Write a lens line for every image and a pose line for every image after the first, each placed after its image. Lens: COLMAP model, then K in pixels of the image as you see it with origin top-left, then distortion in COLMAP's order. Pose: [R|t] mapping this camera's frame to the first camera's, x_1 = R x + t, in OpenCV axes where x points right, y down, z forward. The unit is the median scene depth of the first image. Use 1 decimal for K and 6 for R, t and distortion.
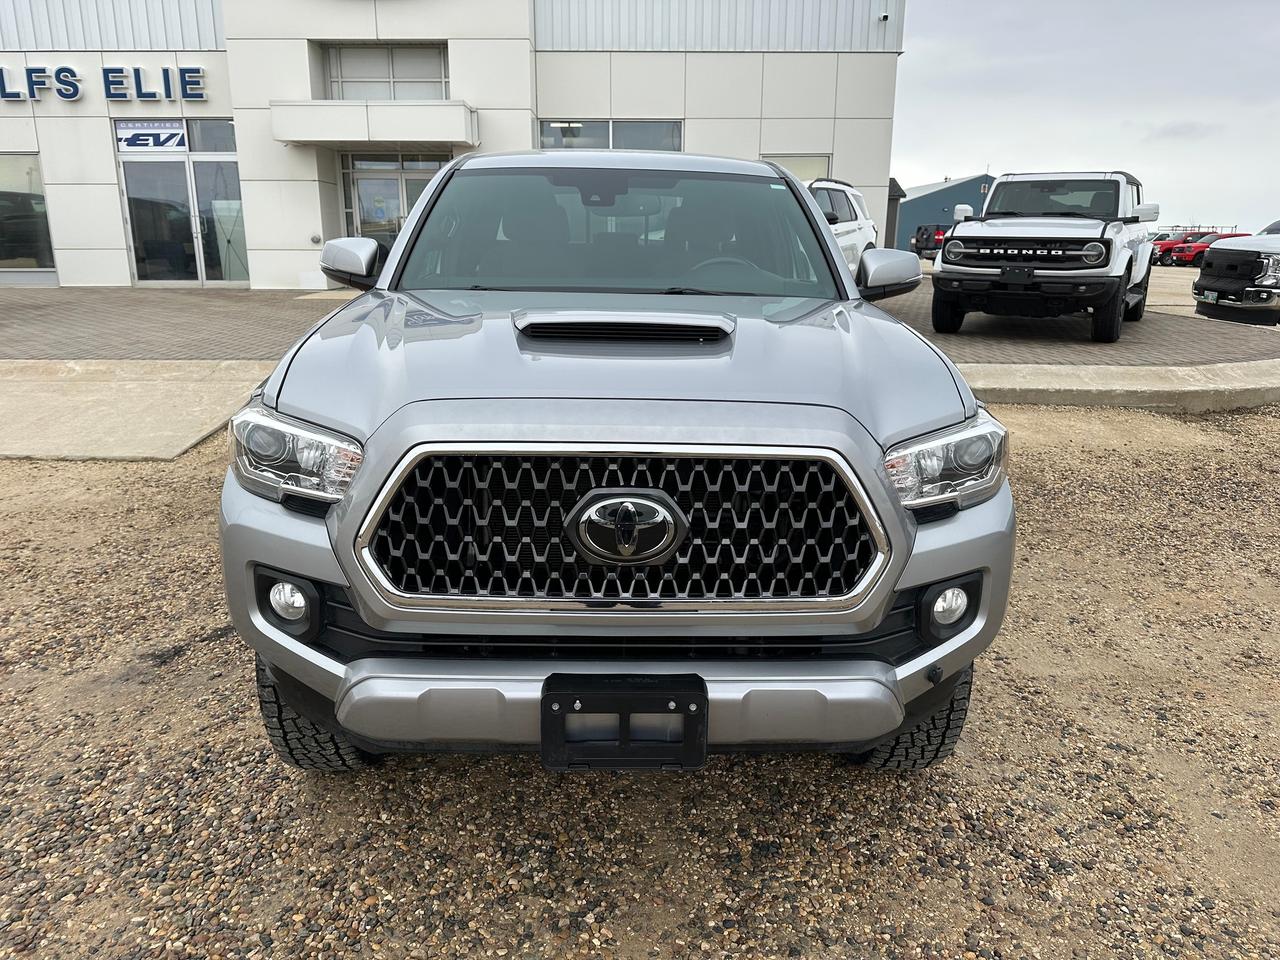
lens RADIAL K [[925.5, 0, 640.0], [0, 925.5, 480.0], [0, 0, 1]] dist [-0.006298, -0.006458]
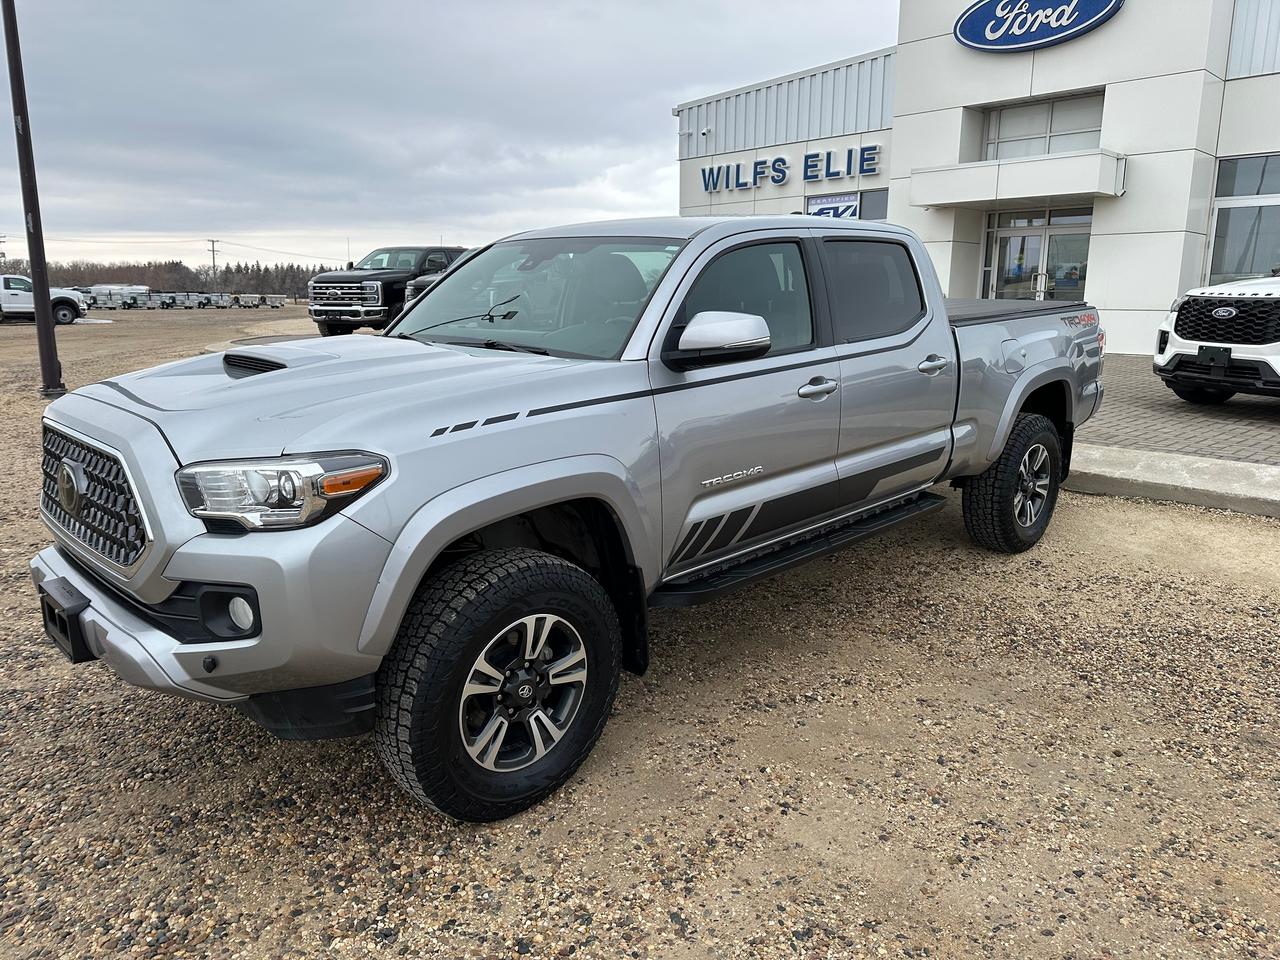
lens RADIAL K [[914.7, 0, 634.6], [0, 914.7, 477.7], [0, 0, 1]] dist [0.070978, -0.098360]
pose [[0.675450, 0.142296, -0.723546, 0.191576], [-0.185883, 0.982375, 0.019671, -0.019148], [0.713593, 0.121208, 0.689996, 0.067591]]
